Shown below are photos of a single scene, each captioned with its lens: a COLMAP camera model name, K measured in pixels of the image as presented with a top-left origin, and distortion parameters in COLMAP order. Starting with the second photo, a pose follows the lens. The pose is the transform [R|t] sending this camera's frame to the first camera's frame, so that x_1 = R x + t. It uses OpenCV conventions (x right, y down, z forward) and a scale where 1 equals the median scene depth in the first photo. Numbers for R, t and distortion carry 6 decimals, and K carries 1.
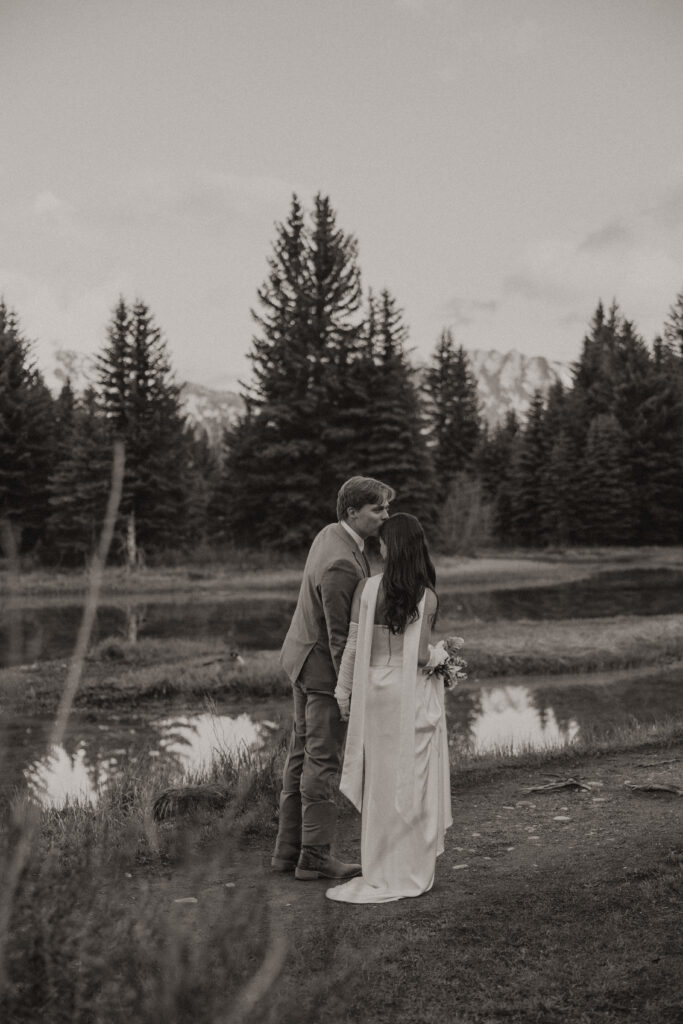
lens RADIAL K [[1096.5, 0, 341.5], [0, 1096.5, 512.0], [0, 0, 1]] dist [0.277625, -0.663624]
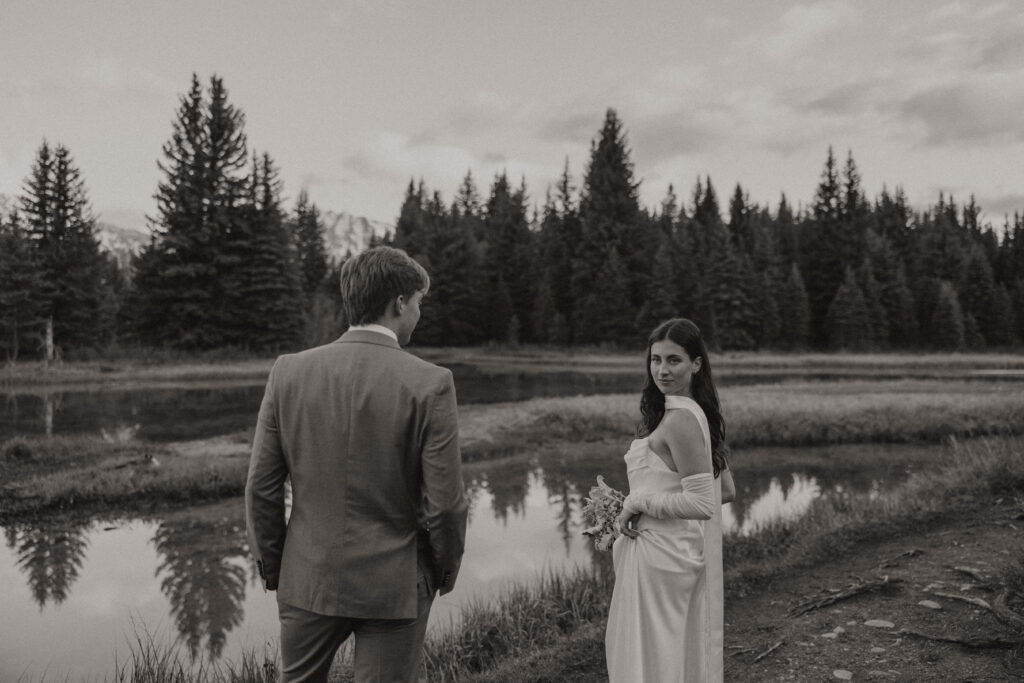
lens RADIAL K [[1063.5, 0, 529.1], [0, 1063.5, 321.8], [0, 0, 1]] dist [0.097864, 0.010421]
pose [[0.971589, 0.017150, 0.236054, 0.045187], [-0.017484, 0.999847, -0.000682, -0.002674], [-0.236030, -0.003464, 0.971740, -0.315294]]
